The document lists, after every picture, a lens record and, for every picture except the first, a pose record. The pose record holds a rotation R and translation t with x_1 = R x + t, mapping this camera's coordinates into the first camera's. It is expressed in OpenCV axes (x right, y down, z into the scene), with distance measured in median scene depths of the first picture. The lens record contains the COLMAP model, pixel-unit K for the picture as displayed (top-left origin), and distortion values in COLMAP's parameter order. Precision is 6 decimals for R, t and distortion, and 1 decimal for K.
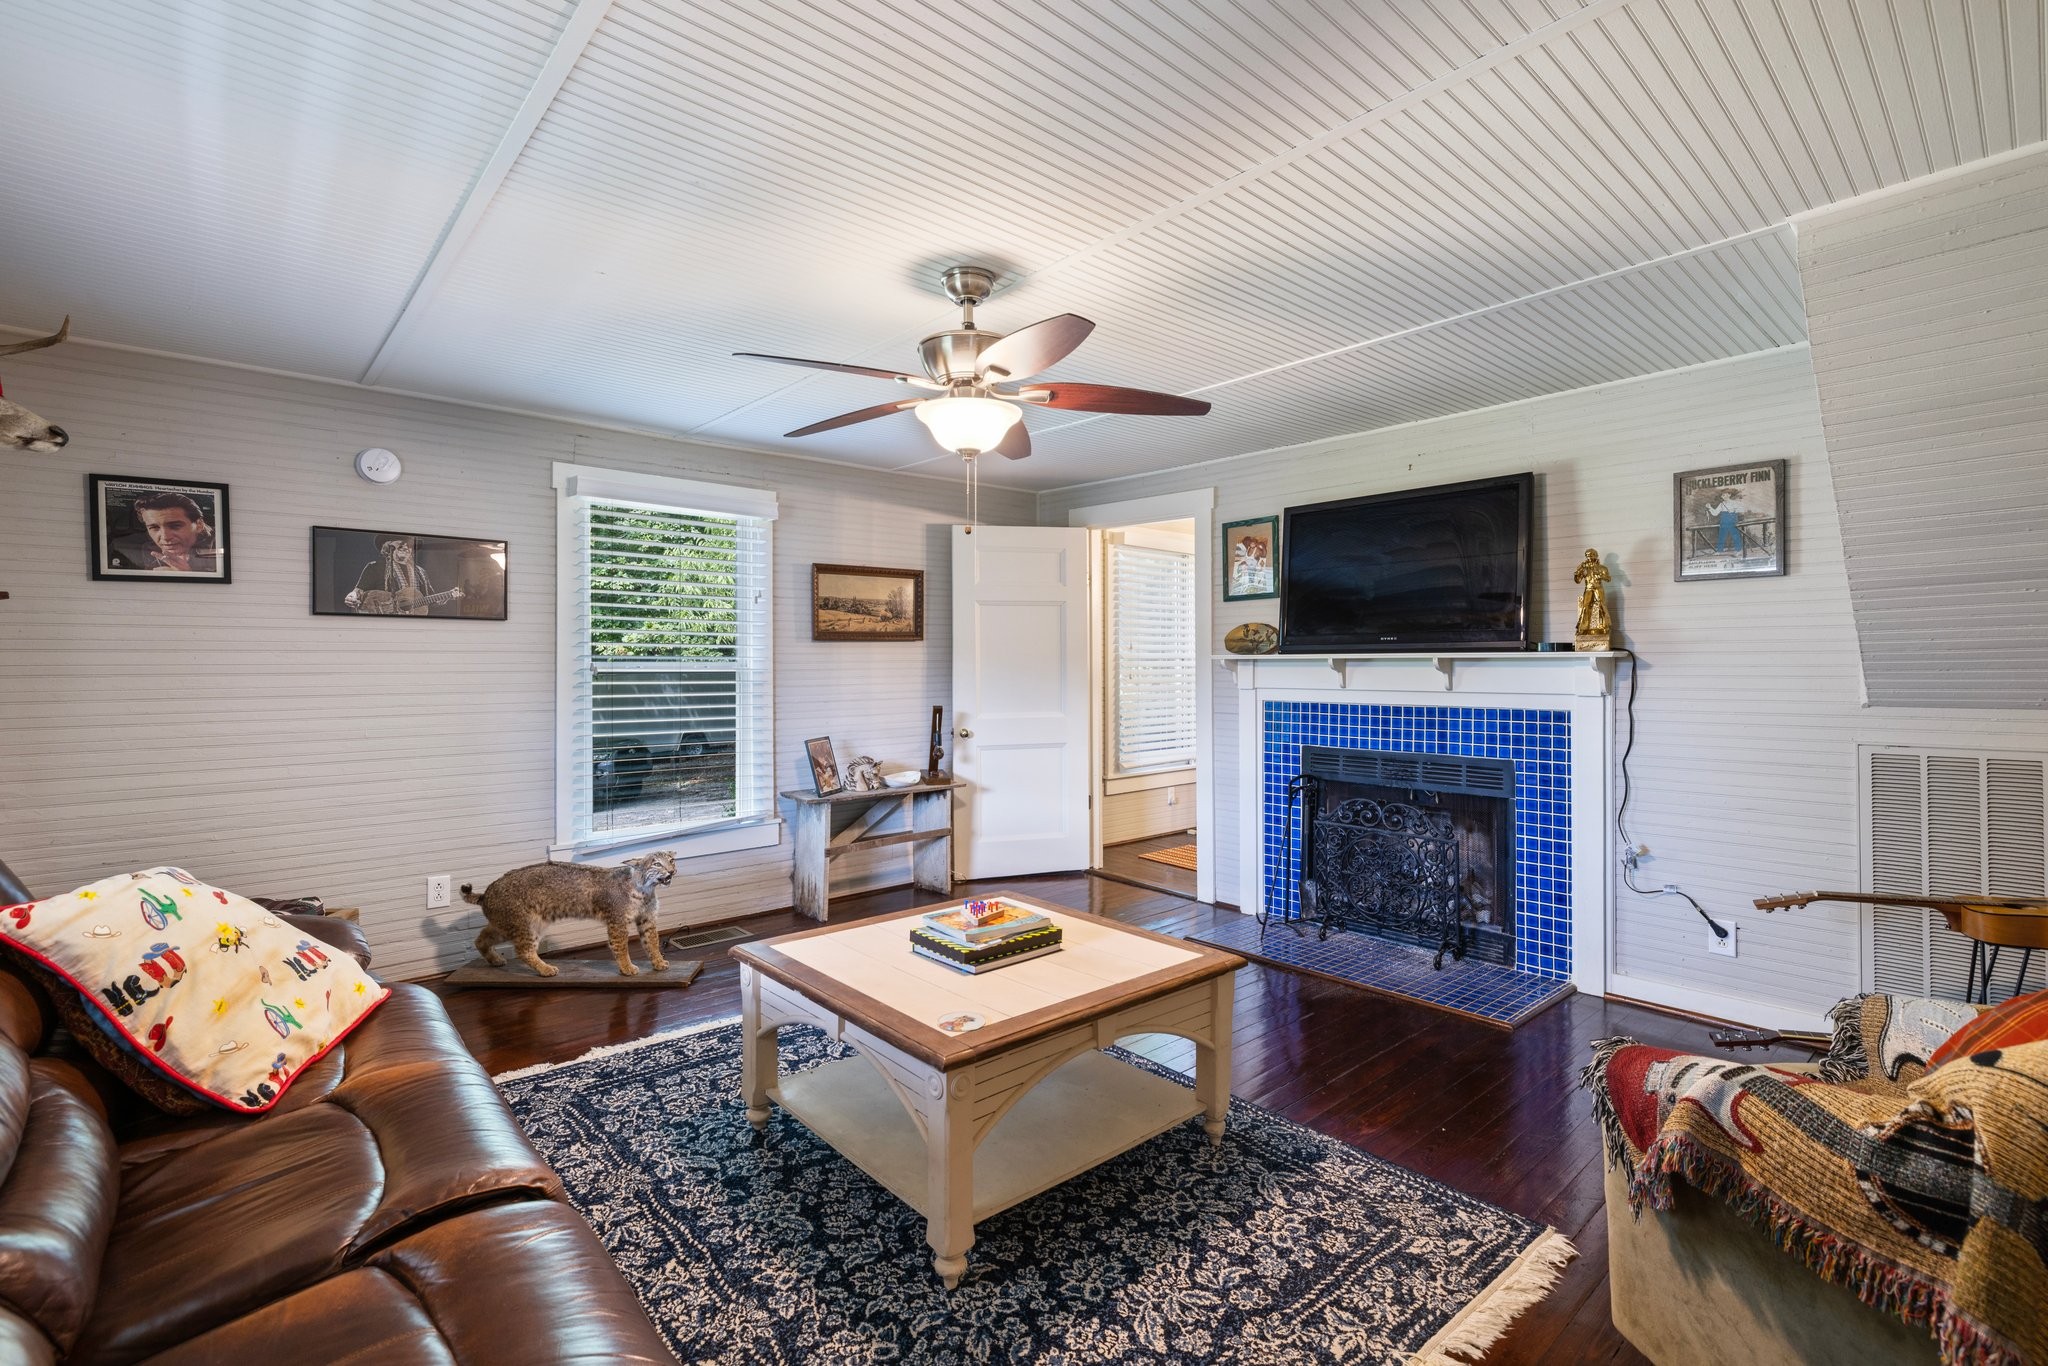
lens RADIAL K [[934.0, 0, 1017.5], [0, 934.0, 657.5], [0, 0, 1]] dist [-0.000797, -0.000003]
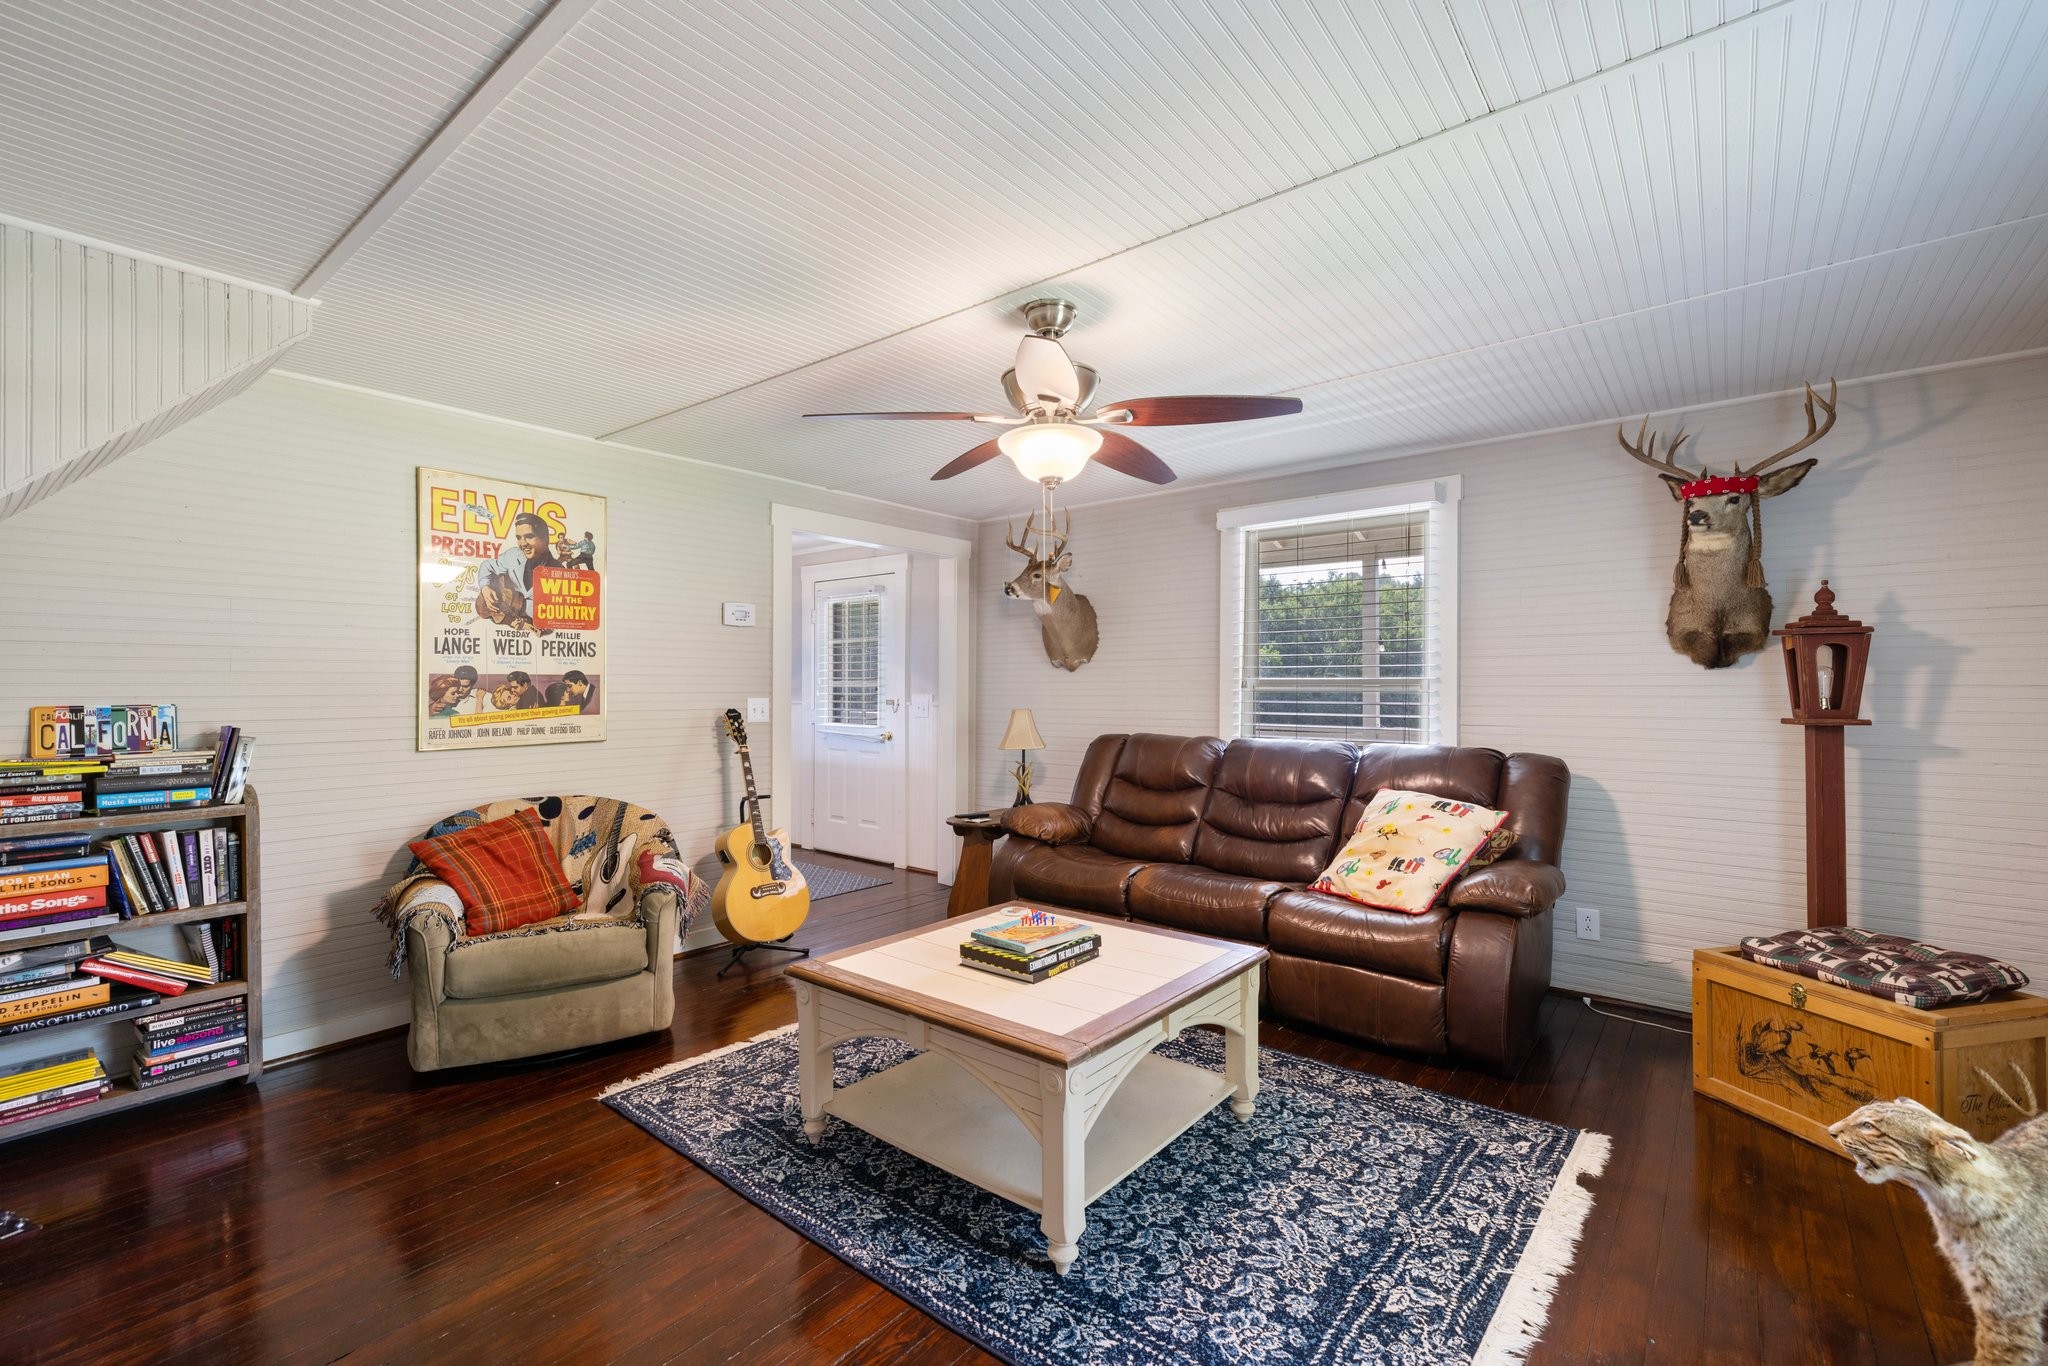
lens RADIAL K [[883.6, 0, 1024.0], [0, 883.6, 683.0], [0, 0, 1]] dist [-0.000164, -0.000006]
pose [[-0.986090, 0.002393, -0.166198, 0.135696], [0.005067, 0.999864, -0.015667, 0.016003], [0.166138, -0.016291, -0.985968, 1.925278]]
